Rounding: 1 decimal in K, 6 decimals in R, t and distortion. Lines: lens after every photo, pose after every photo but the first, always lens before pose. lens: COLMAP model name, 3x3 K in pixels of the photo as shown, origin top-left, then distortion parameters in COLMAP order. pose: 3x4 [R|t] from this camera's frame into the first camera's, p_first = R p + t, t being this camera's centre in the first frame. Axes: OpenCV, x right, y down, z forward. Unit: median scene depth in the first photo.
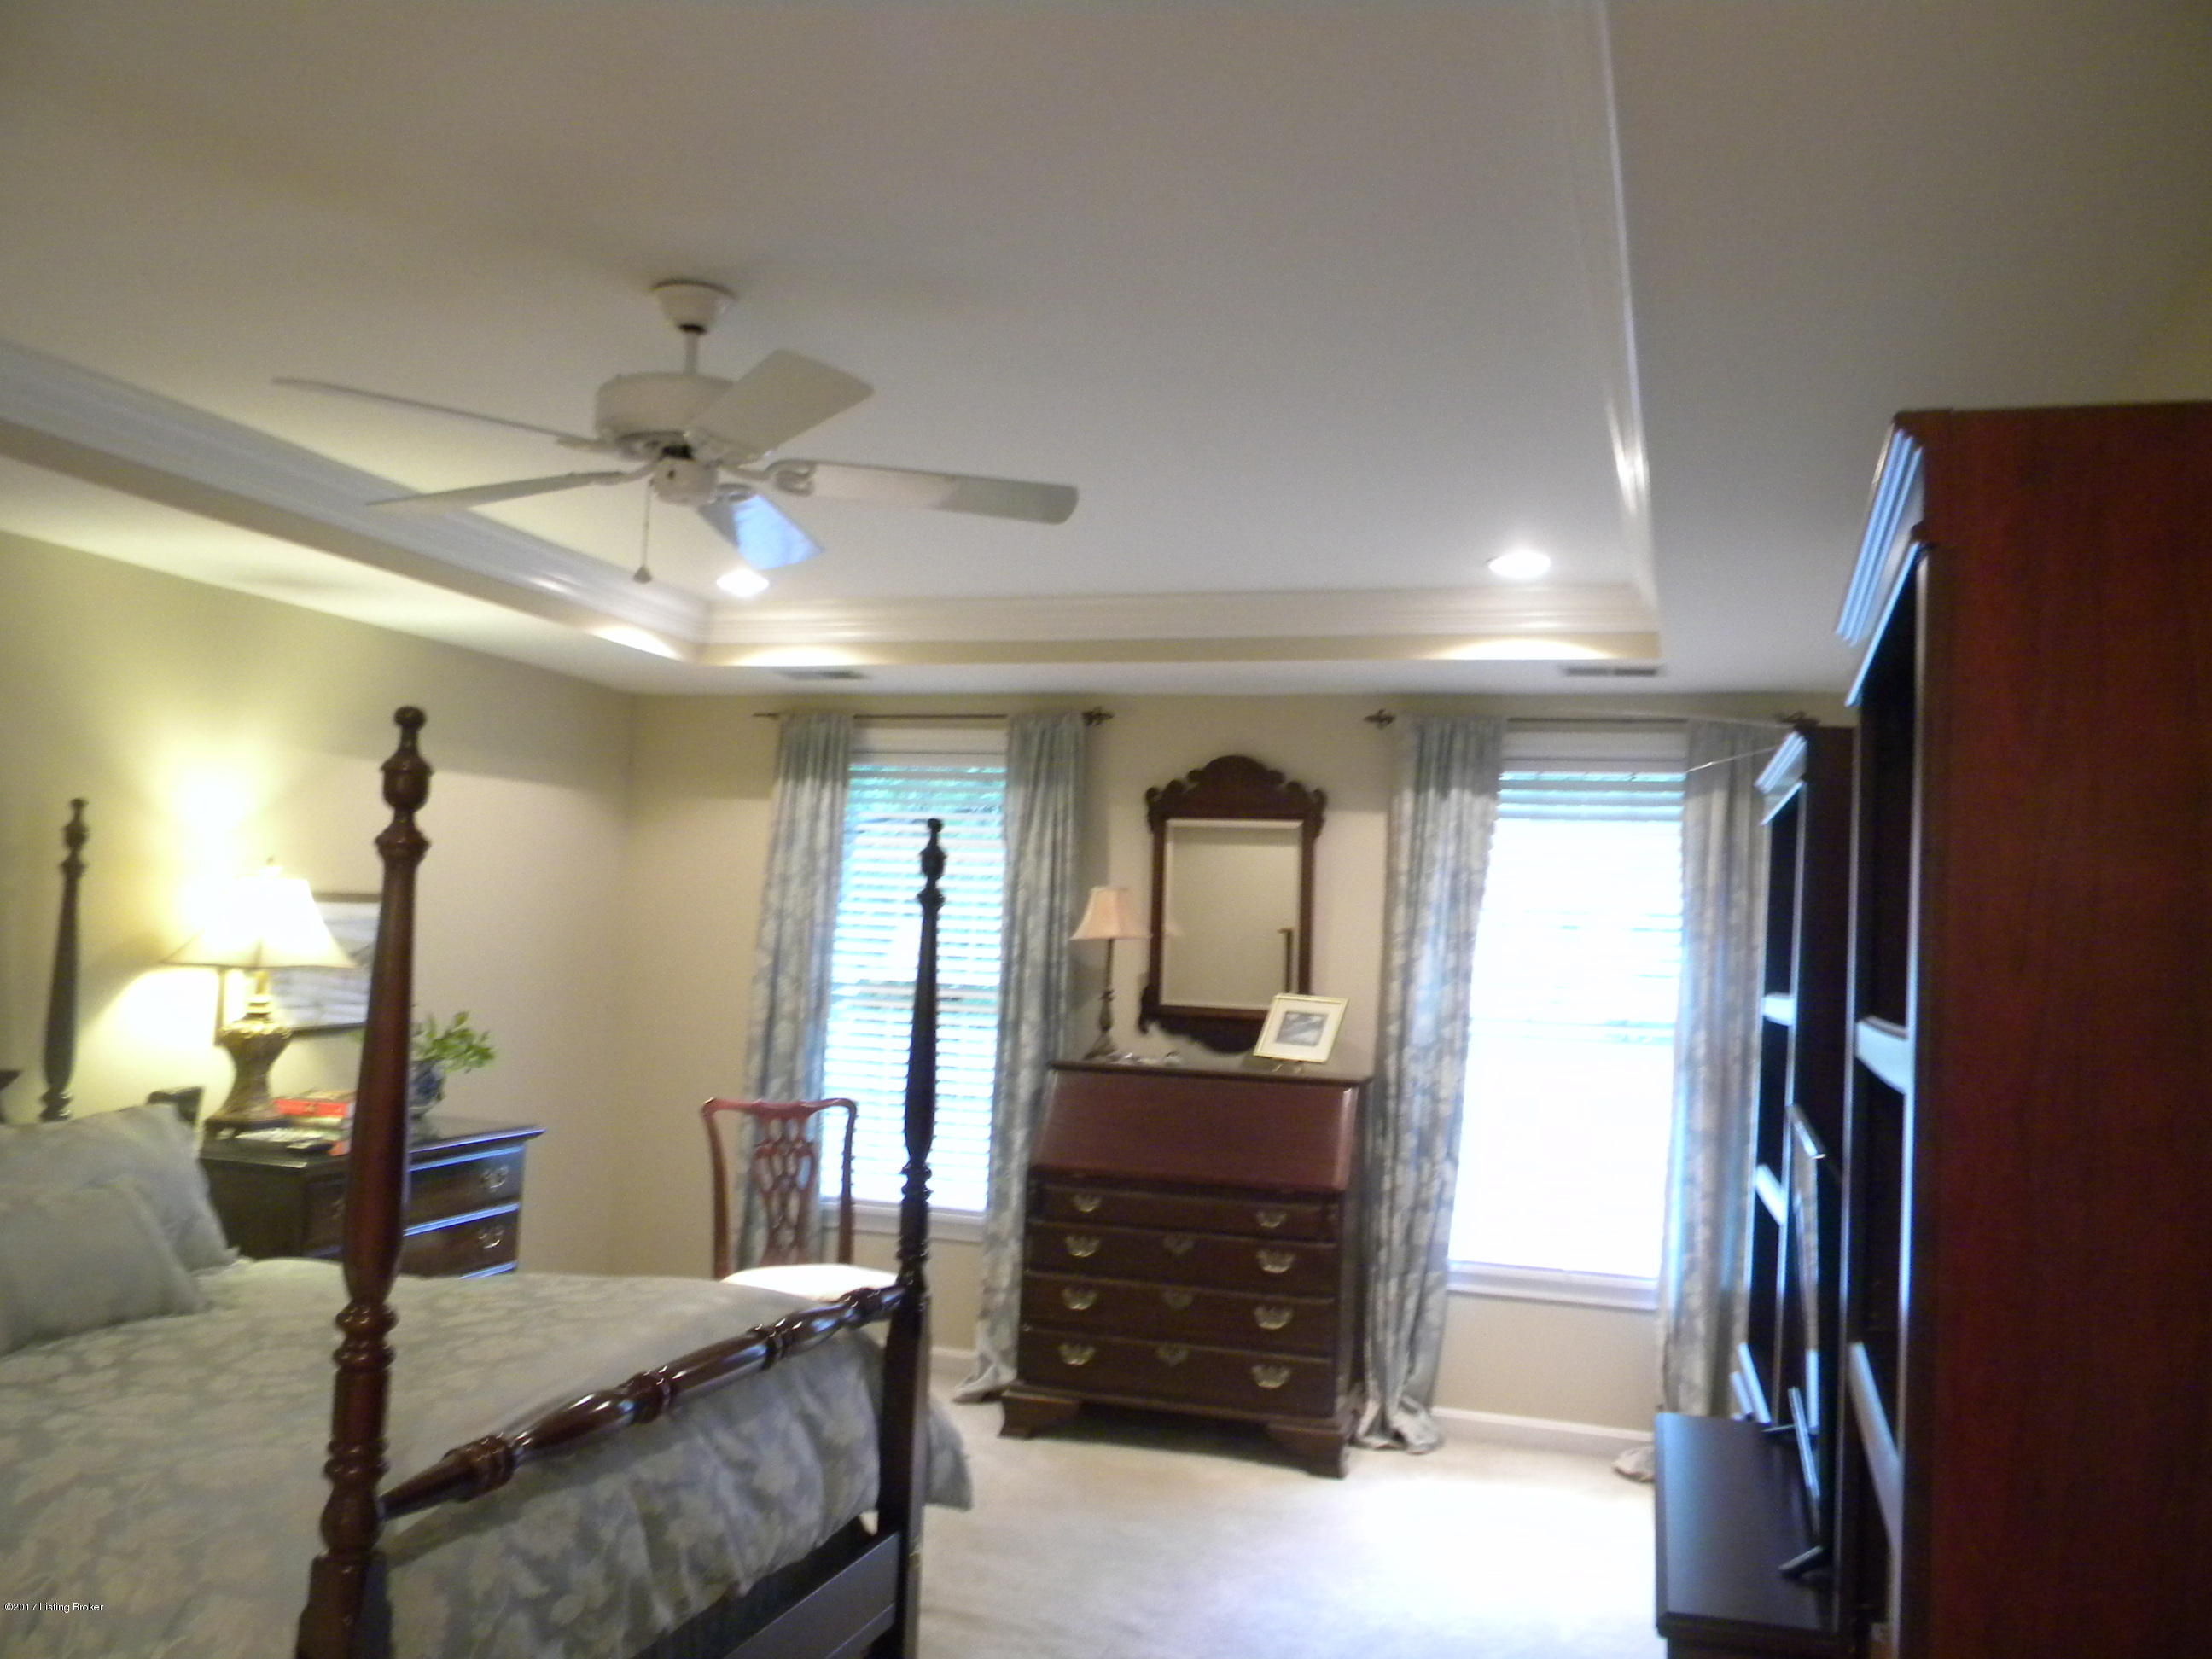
lens RADIAL K [[1794.6, 0, 1106.0], [0, 1794.6, 829.5], [0, 0, 1]] dist [0.002178, 0.006660]
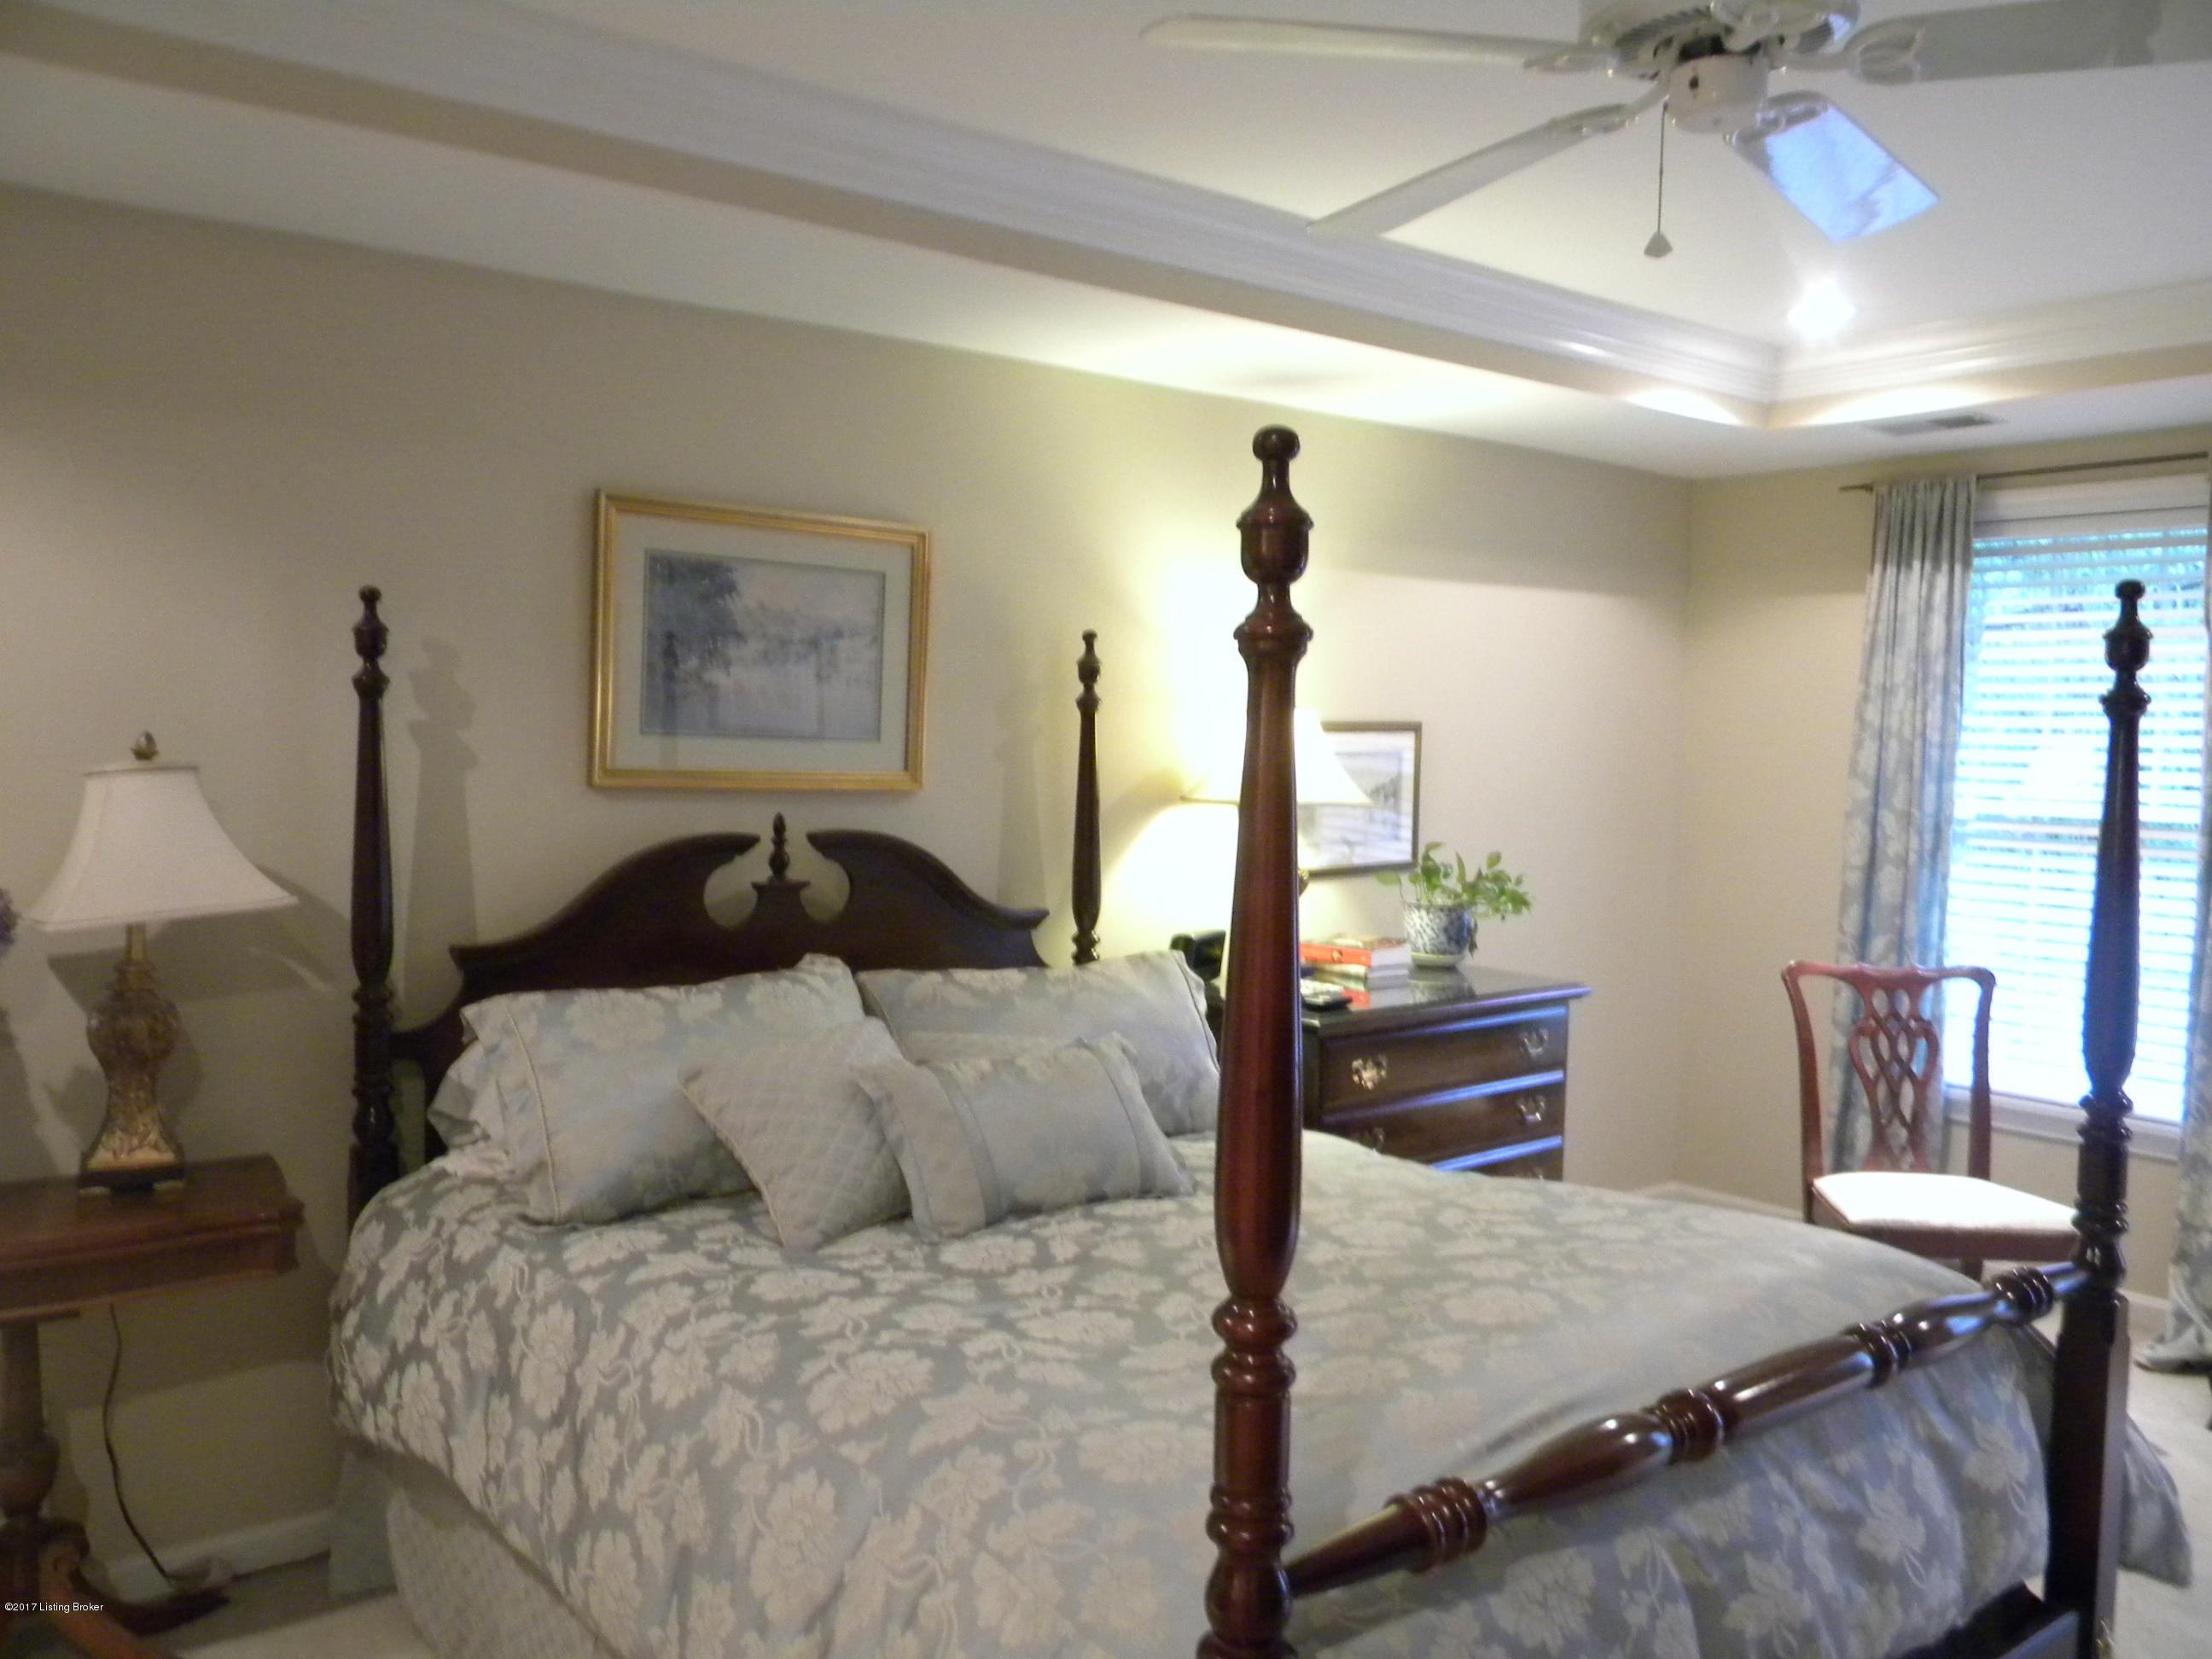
lens RADIAL K [[1802.9, 0, 1047.7], [0, 1802.9, 798.6], [0, 0, 1]] dist [0.027939, -0.072149]
pose [[0.819010, -0.005573, -0.573752, -0.040922], [0.050233, 0.996810, 0.062023, 0.012776], [0.571576, -0.079619, 0.816677, 0.219993]]
